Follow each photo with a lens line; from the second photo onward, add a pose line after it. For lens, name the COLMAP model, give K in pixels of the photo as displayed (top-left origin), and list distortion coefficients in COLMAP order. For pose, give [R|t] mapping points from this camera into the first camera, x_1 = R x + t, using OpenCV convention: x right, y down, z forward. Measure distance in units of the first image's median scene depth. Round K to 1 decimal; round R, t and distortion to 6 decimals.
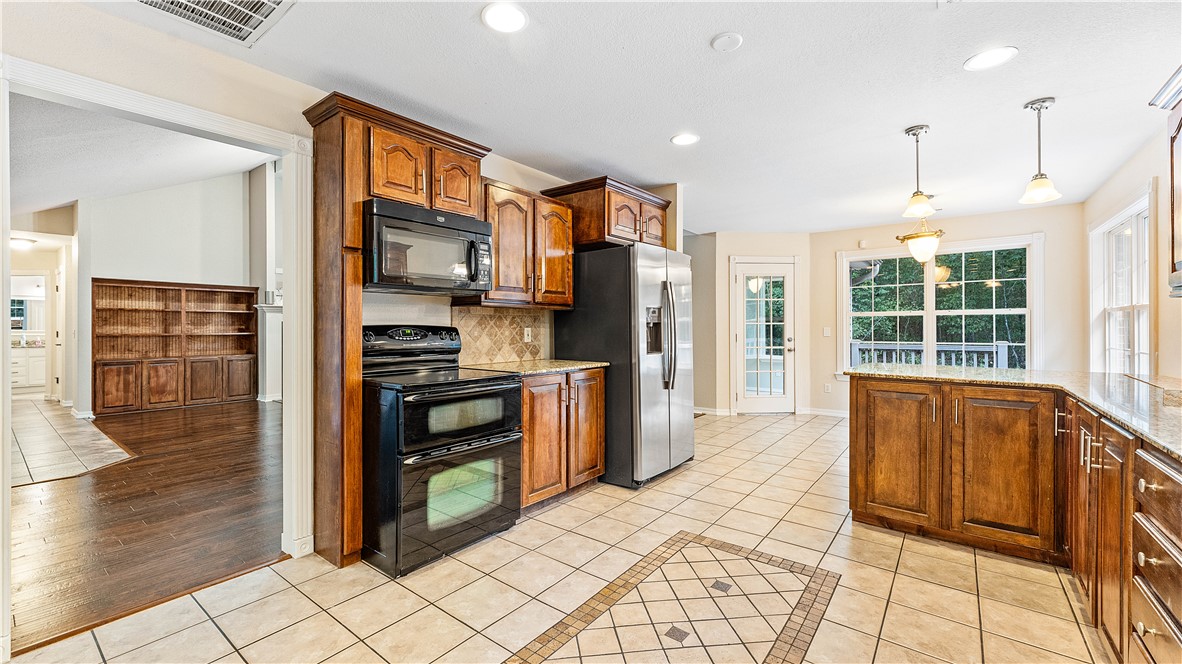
lens RADIAL K [[481.7, 0, 581.5], [0, 481.7, 326.5], [0, 0, 1]] dist [-0.000767, 0.000699]
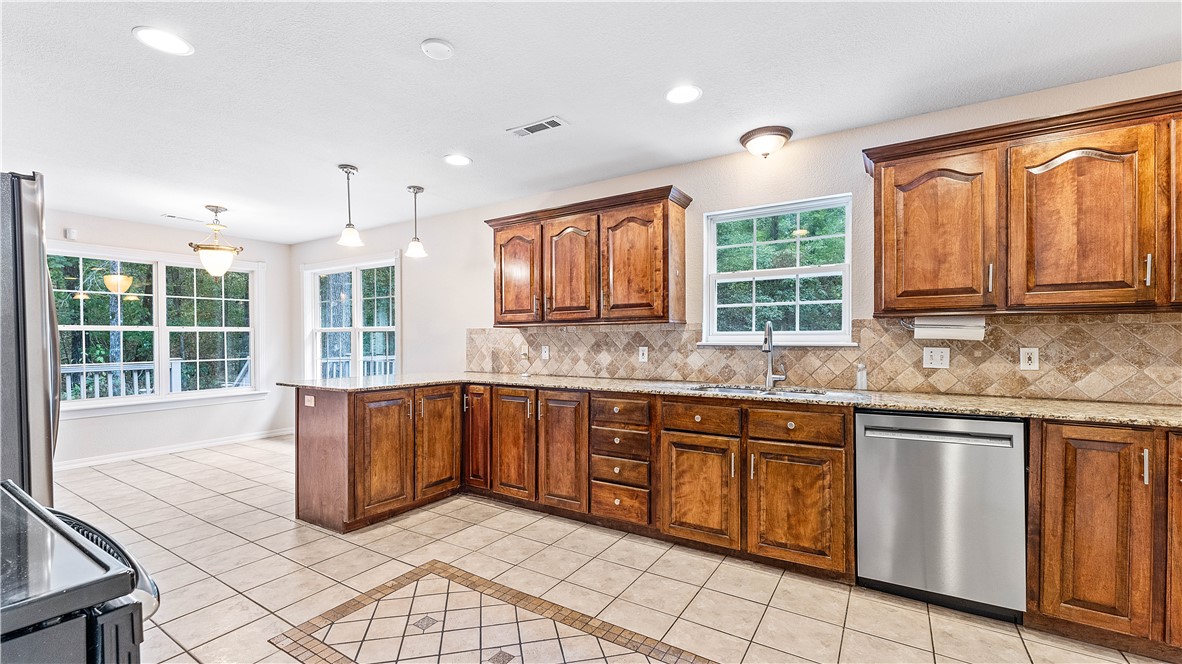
lens RADIAL K [[481.7, 0, 590.3], [0, 481.7, 343.6], [0, 0, 1]] dist [-0.000767, 0.000699]
pose [[-0.102196, -0.006807, 0.994741, -0.554028], [0.004881, 0.999961, 0.007344, -0.006766], [-0.994752, 0.005606, -0.102159, 0.640634]]
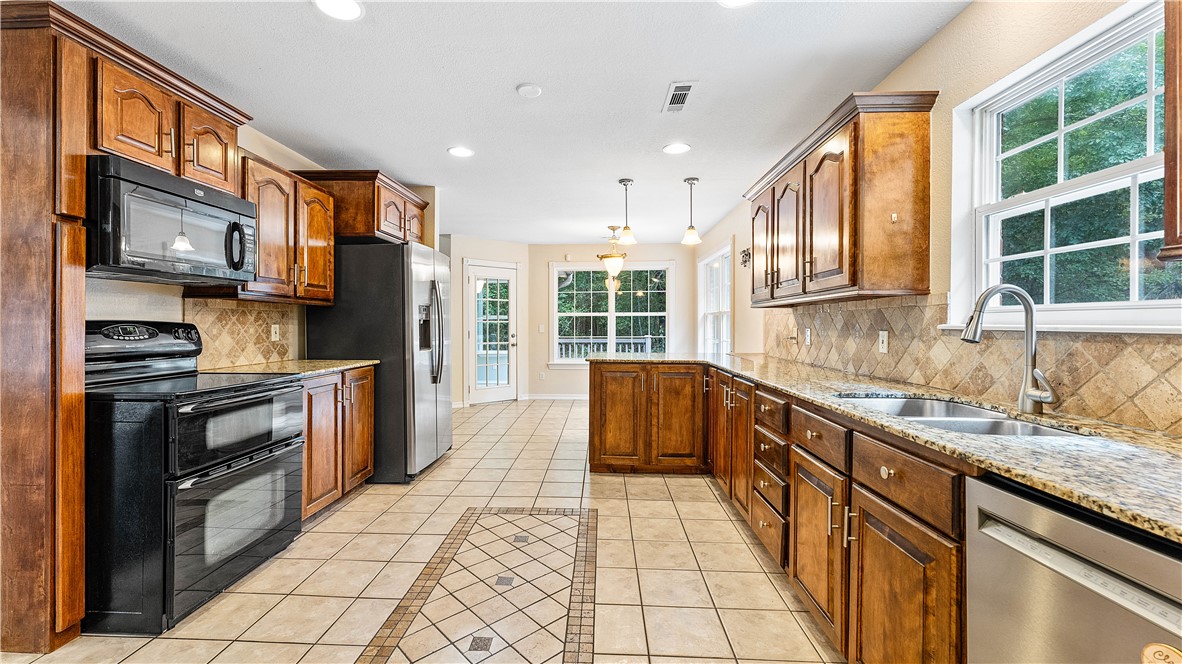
lens RADIAL K [[481.7, 0, 583.5], [0, 481.7, 325.1], [0, 0, 1]] dist [-0.000767, 0.000699]
pose [[0.812163, 0.001676, 0.583428, -0.238487], [-0.002555, 0.999997, 0.000684, 0.001910], [-0.583425, -0.002046, 0.812164, -0.057864]]
